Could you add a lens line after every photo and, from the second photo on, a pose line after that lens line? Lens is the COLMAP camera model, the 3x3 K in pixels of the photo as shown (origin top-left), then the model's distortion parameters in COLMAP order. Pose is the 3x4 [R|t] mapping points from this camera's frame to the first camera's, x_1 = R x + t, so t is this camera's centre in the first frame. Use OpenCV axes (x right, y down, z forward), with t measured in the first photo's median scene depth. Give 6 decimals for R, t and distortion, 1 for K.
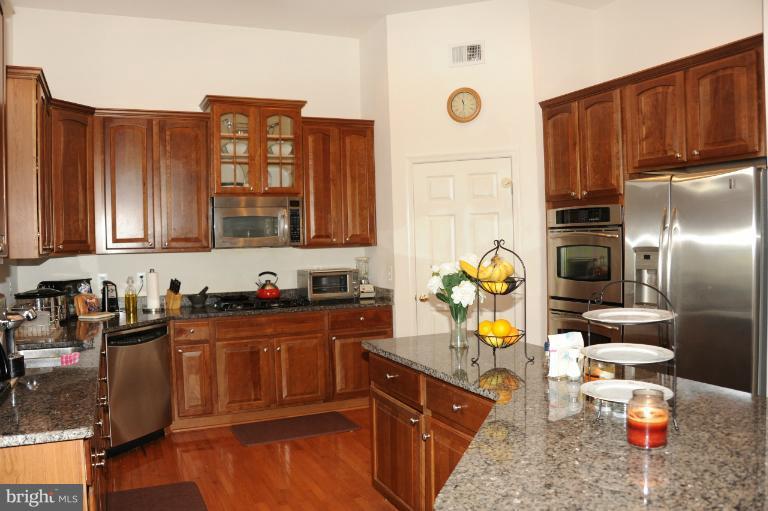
lens RADIAL K [[622.9, 0, 384.0], [0, 622.9, 255.5], [0, 0, 1]] dist [-0.175704, 0.094471]
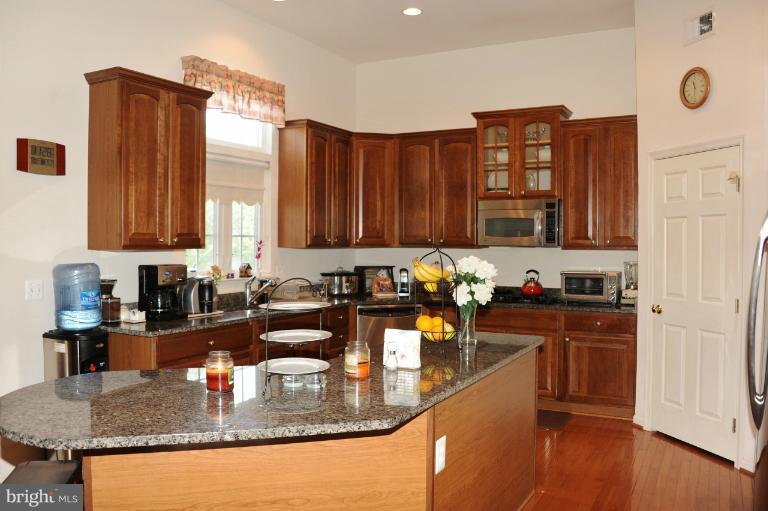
lens RADIAL K [[622.9, 0, 384.0], [0, 622.9, 255.5], [0, 0, 1]] dist [-0.175704, 0.094471]
pose [[0.603569, 0.043711, -0.796112, 0.515296], [-0.038842, 0.998923, 0.025399, -0.015765], [0.796364, 0.015592, 0.604616, 0.157000]]
